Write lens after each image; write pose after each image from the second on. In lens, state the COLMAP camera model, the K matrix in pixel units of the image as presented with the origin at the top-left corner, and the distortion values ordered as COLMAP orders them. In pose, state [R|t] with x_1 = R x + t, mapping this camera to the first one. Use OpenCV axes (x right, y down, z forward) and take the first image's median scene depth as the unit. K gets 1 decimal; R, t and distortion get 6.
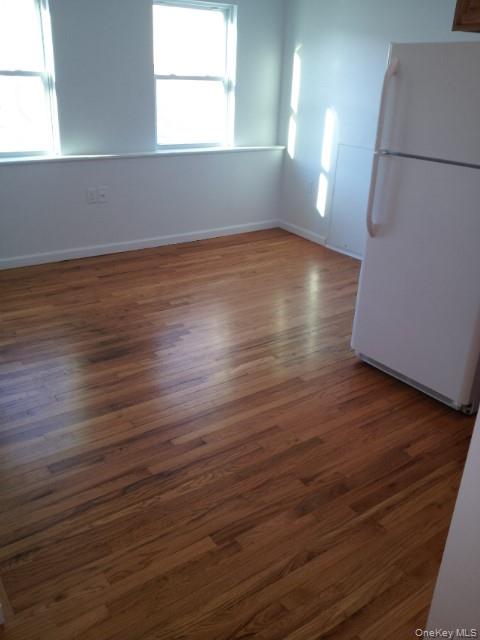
lens RADIAL K [[567.4, 0, 240.8], [0, 567.4, 321.8], [0, 0, 1]] dist [-0.006517, -0.056547]
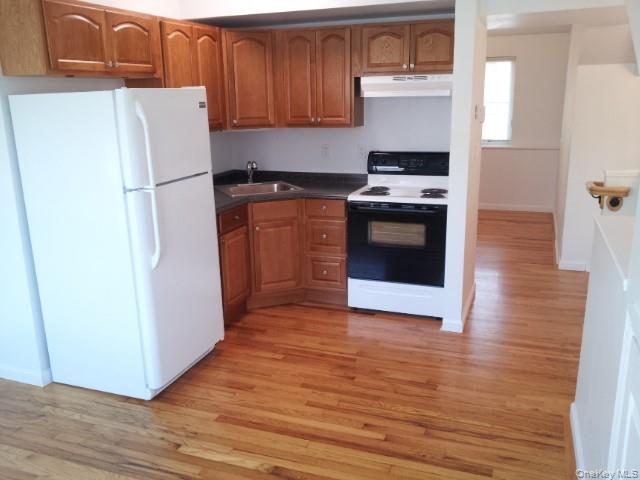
lens RADIAL K [[567.4, 0, 313.0], [0, 567.4, 234.1], [0, 0, 1]] dist [-0.006517, -0.056547]
pose [[-0.554271, -0.216807, 0.803603, -0.841238], [0.338423, 0.823368, 0.455561, -0.657738], [-0.760430, 0.524462, -0.382997, 1.323049]]
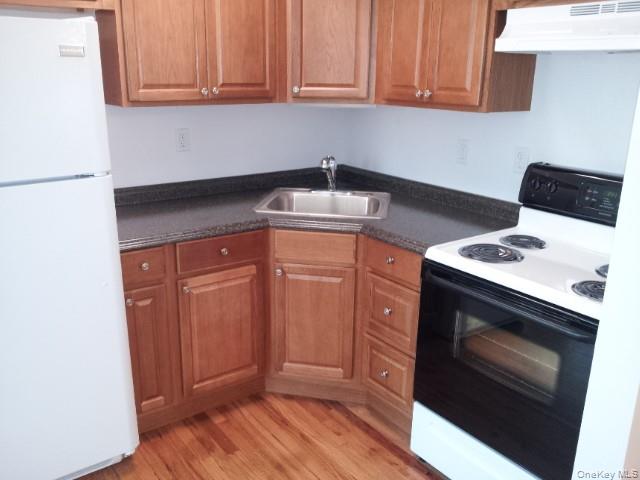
lens RADIAL K [[567.4, 0, 315.6], [0, 567.4, 230.3], [0, 0, 1]] dist [-0.006517, -0.056547]
pose [[-0.002238, -0.305526, 0.952181, -0.315459], [0.394700, 0.874605, 0.281562, -0.276446], [-0.918807, 0.376457, 0.118633, 0.581312]]
